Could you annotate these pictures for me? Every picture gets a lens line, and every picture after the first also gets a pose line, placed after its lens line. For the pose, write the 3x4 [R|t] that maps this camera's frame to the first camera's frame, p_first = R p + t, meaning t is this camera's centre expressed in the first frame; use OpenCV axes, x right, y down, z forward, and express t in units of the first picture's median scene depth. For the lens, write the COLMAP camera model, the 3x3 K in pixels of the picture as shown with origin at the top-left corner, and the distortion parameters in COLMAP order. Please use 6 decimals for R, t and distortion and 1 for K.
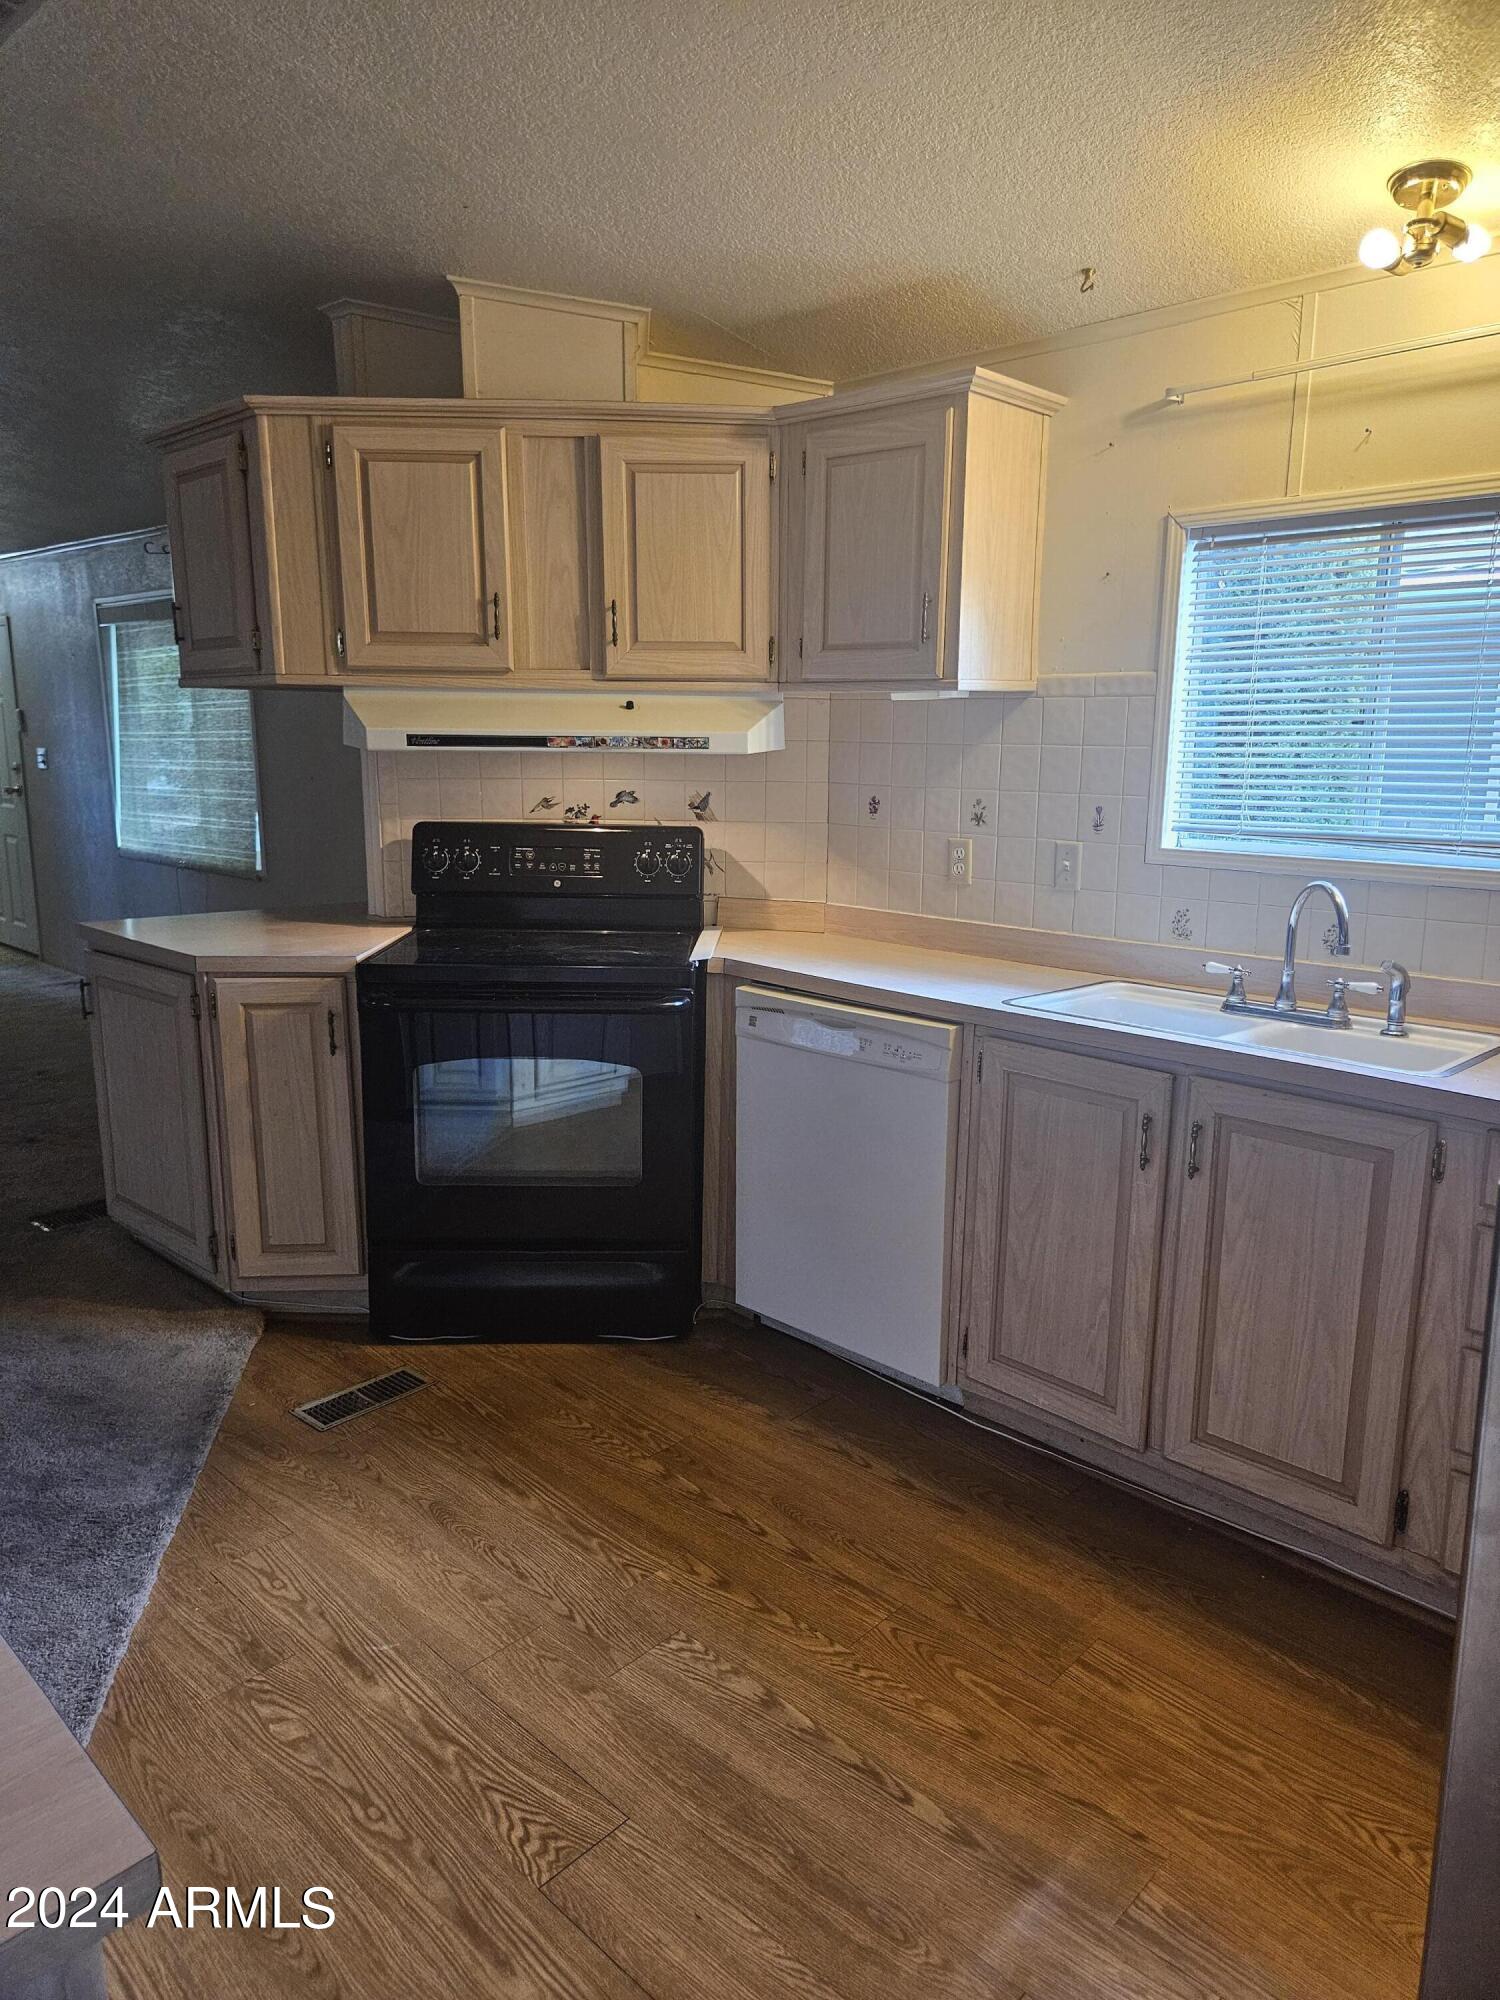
lens RADIAL K [[1329.3, 0, 756.1], [0, 1329.3, 980.5], [0, 0, 1]] dist [0.077787, -0.064072]
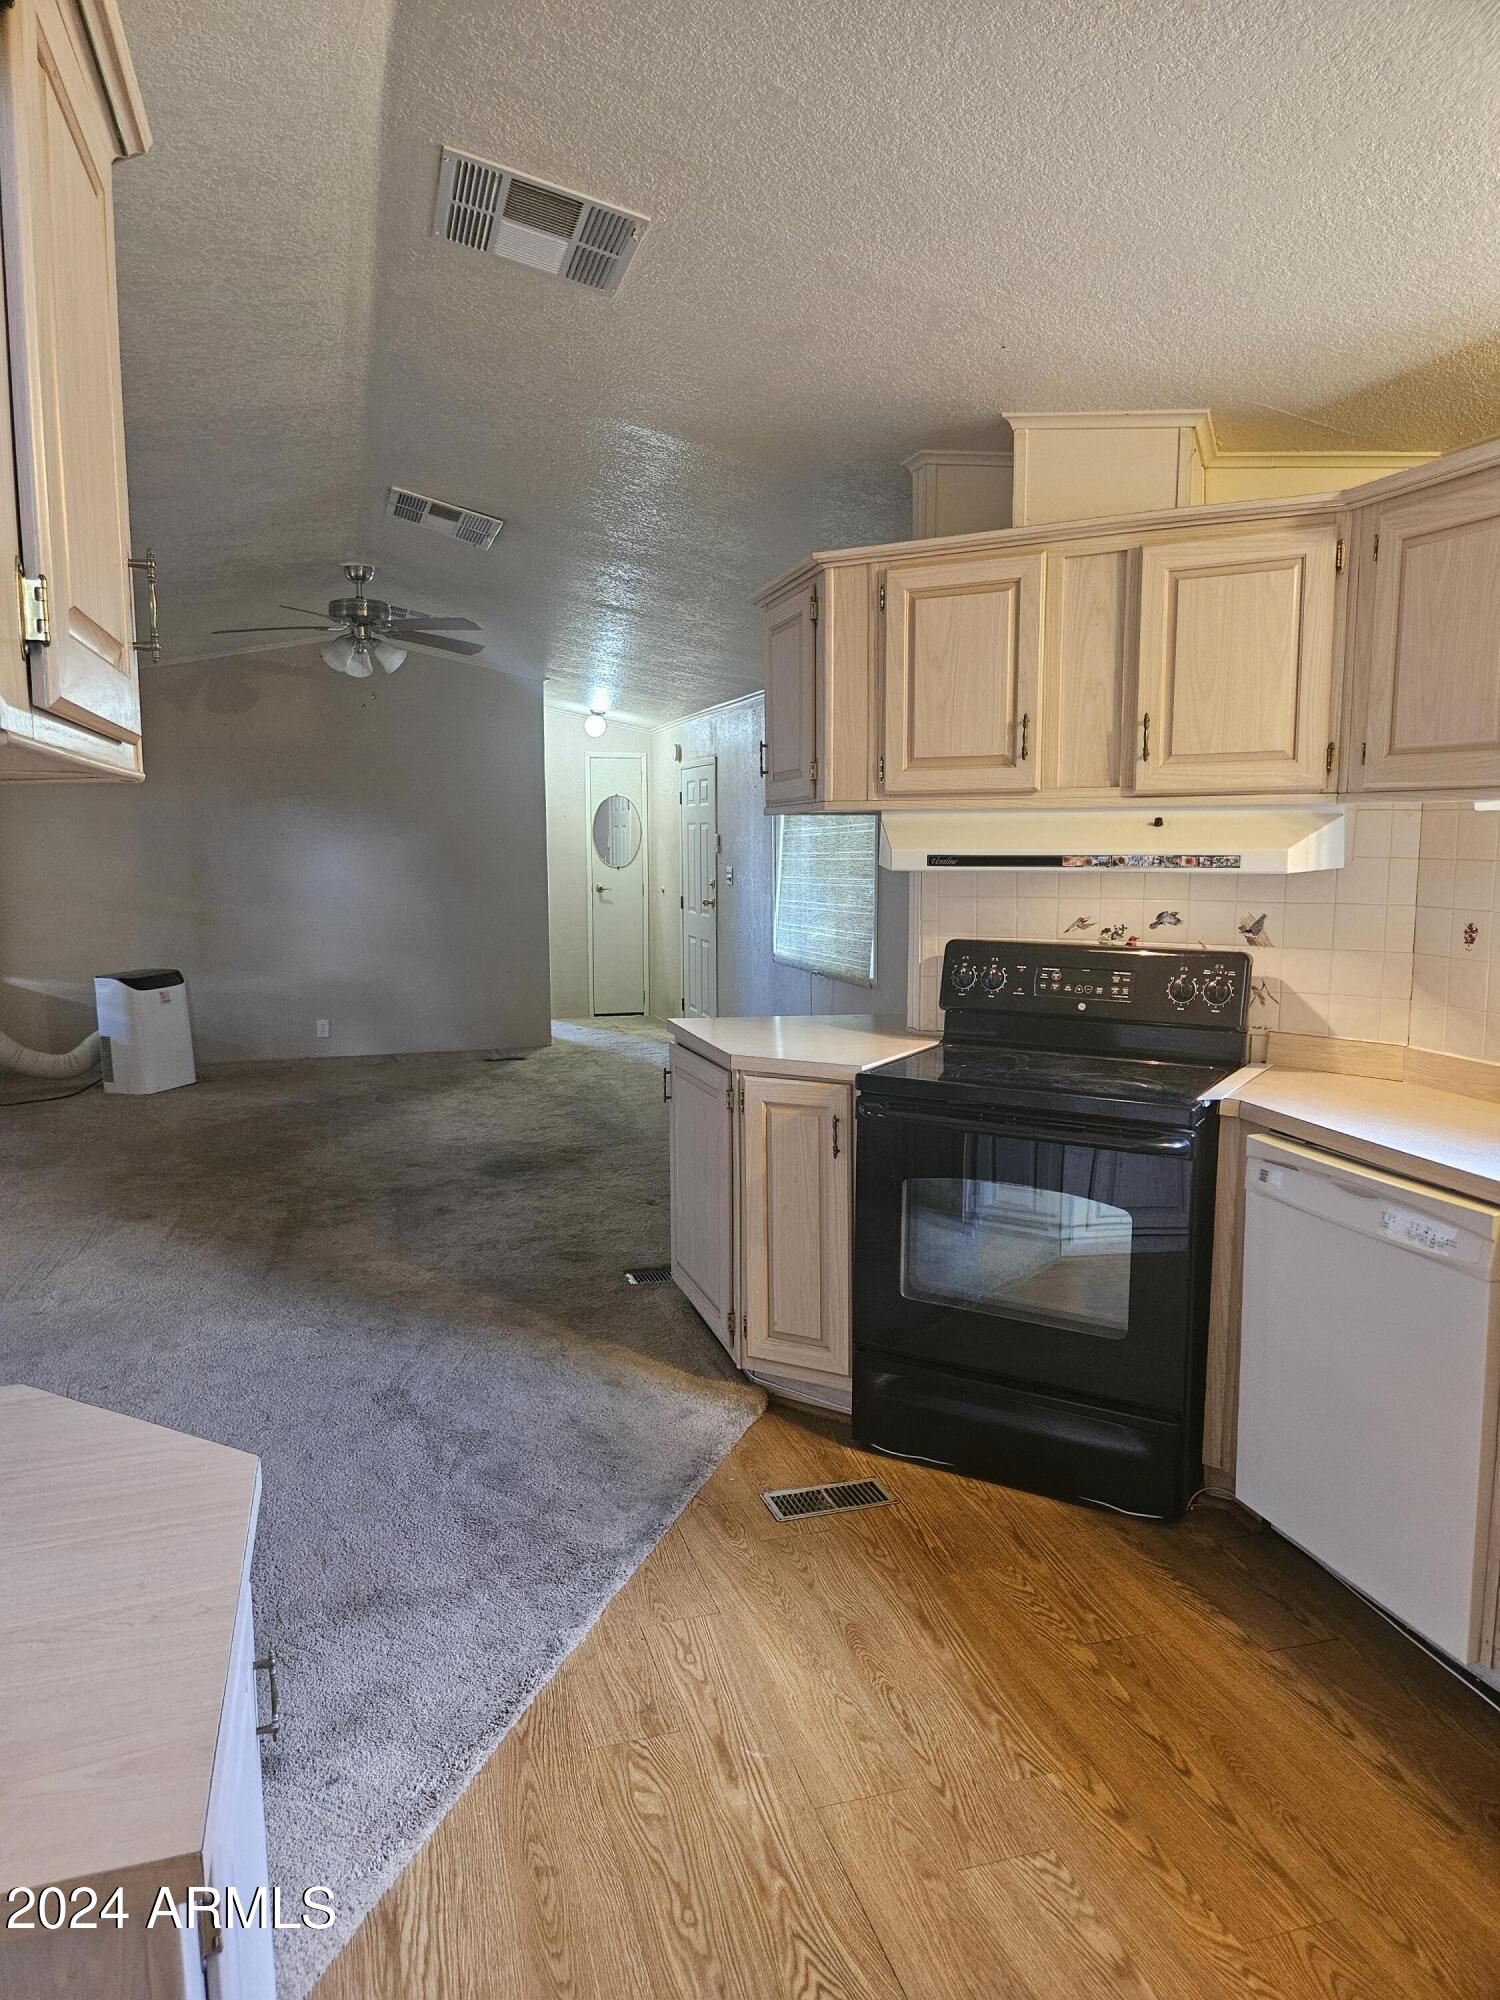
lens RADIAL K [[1330.8, 0, 750.0], [0, 1330.8, 1000.0], [0, 0, 1]] dist [0.085032, -0.068794]
pose [[0.867458, 0.052885, -0.494692, 0.134873], [-0.087105, 0.995120, -0.046360, -0.013403], [0.489827, 0.083305, 0.867831, 0.051882]]
